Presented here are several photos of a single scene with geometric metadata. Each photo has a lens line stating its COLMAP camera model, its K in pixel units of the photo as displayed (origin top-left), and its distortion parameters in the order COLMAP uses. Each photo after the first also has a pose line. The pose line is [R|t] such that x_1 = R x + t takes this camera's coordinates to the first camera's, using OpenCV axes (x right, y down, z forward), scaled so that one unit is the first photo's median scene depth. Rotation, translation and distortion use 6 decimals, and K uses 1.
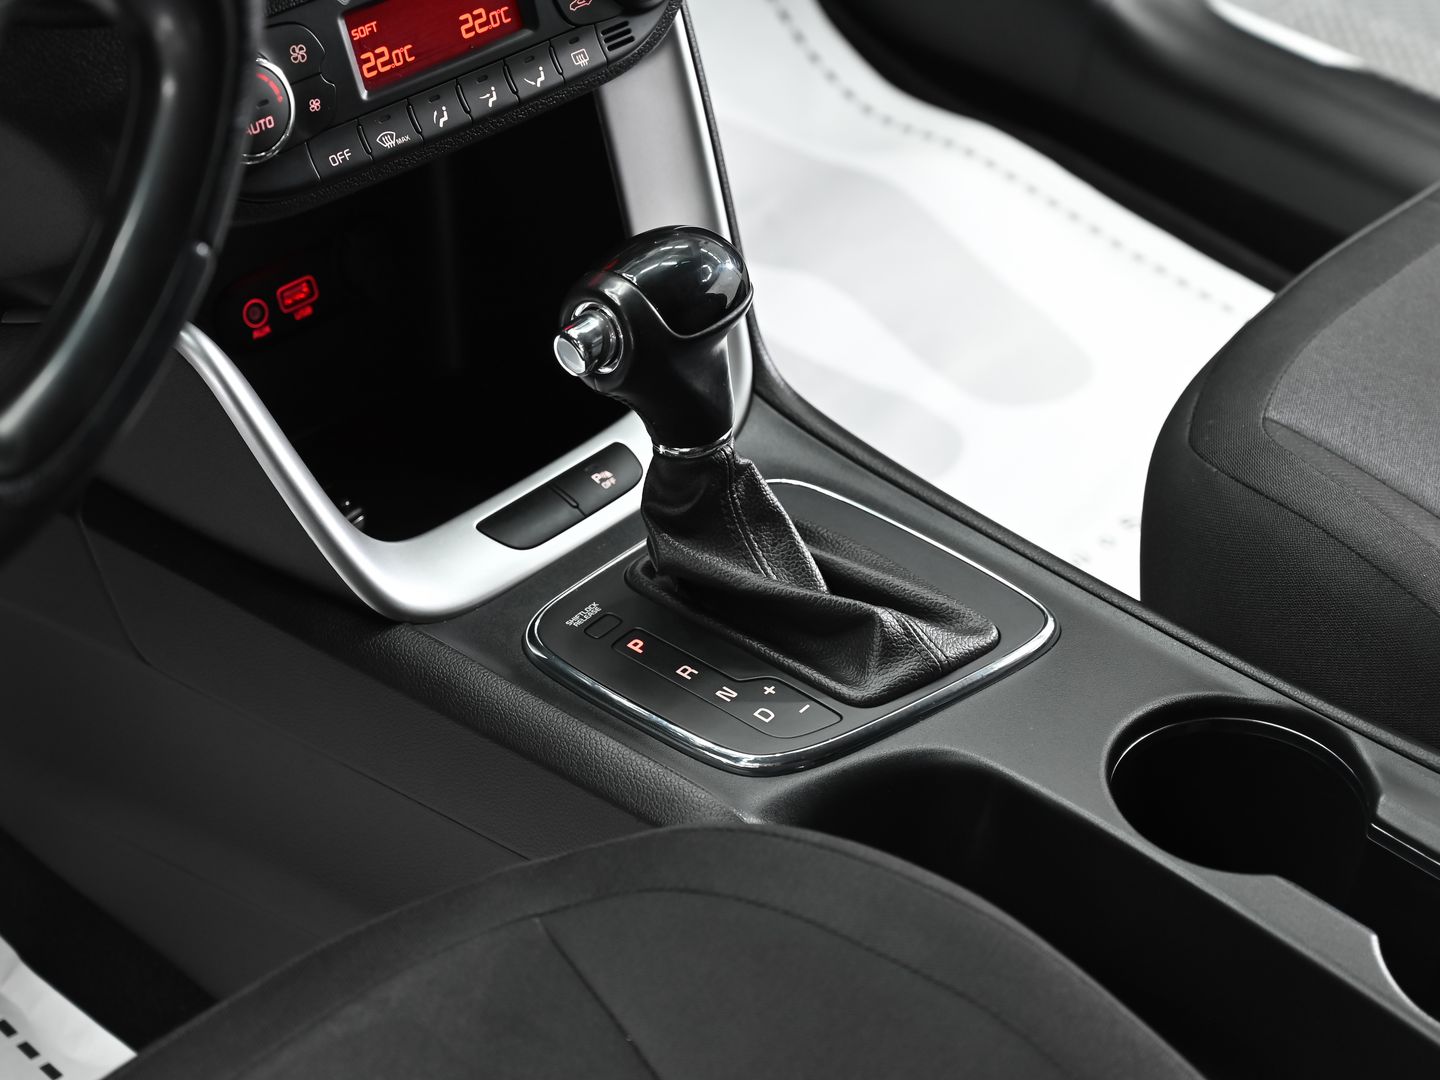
lens RADIAL K [[3371.1, 0, 720.0], [0, 3371.1, 540.0], [0, 0, 1]] dist [0.035847, -0.324843]
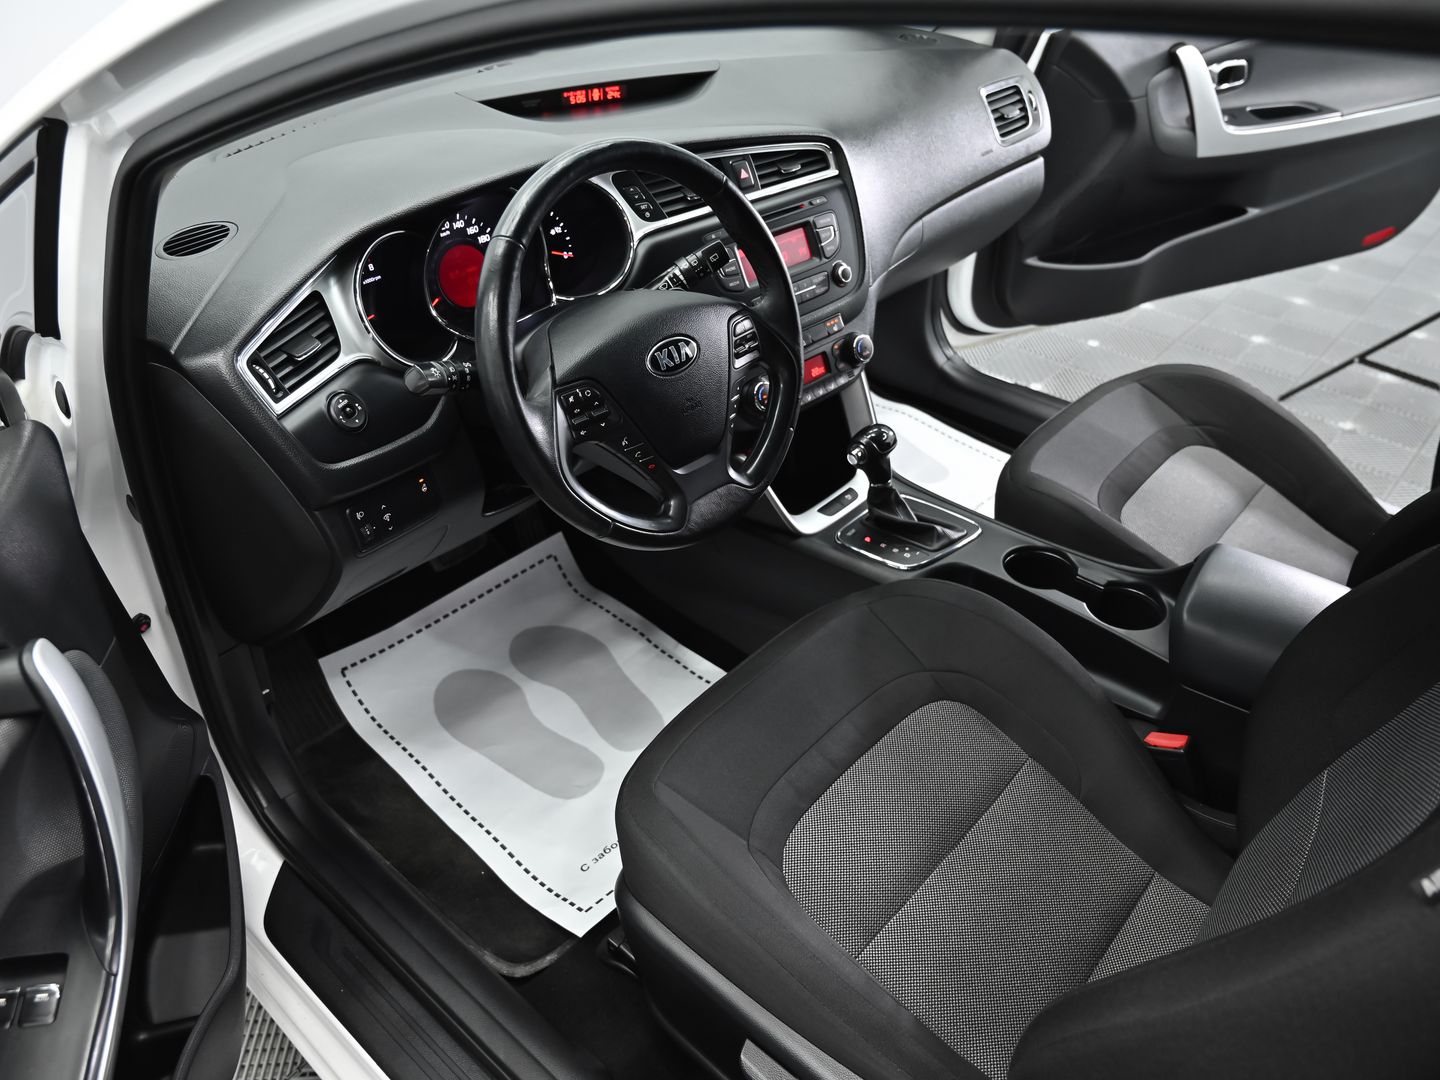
lens RADIAL K [[1159.7, 0, 720.0], [0, 1159.7, 540.0], [0, 0, 1]] dist [0.070049, 0.002644]
pose [[0.998653, -0.043709, 0.027943, -0.222113], [0.044635, 0.998444, -0.033431, 0.067577], [-0.026438, 0.034633, 0.999050, -0.255652]]
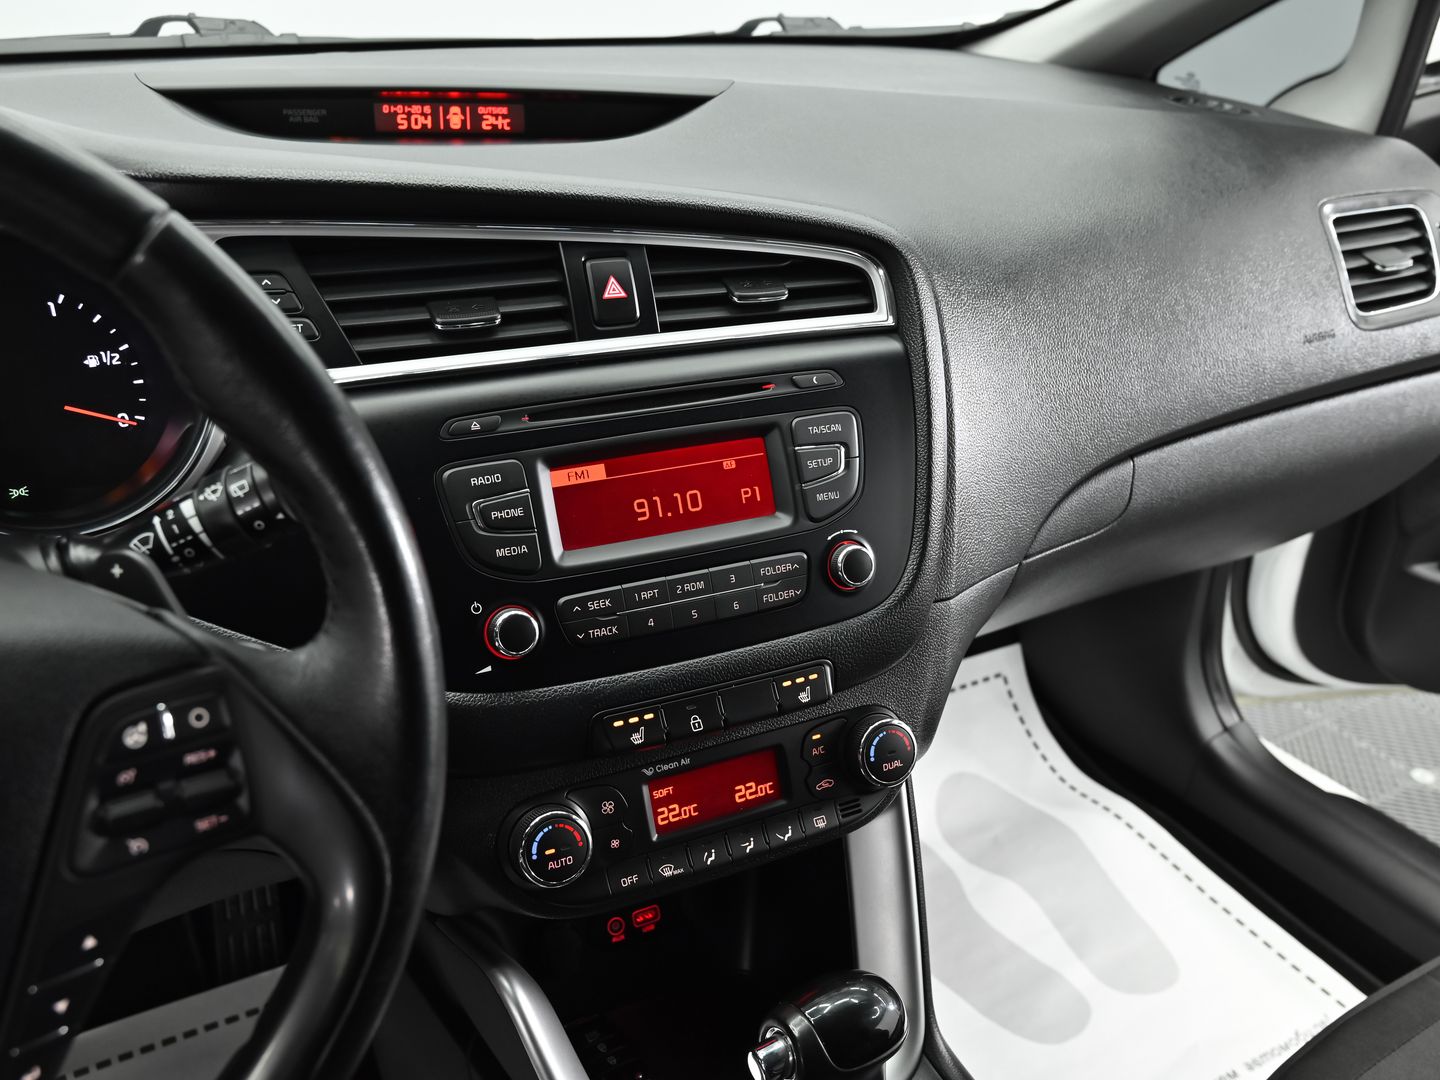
lens RADIAL K [[1247.8, 0, 808.6], [0, 1247.8, 543.2], [0, 0, 1]] dist [-0.053715, 0.218611]
pose [[0.970808, 0.119815, -0.207787, 0.051518], [-0.156882, 0.972486, -0.172218, -0.171013], [0.181435, 0.199789, 0.962894, 0.476008]]
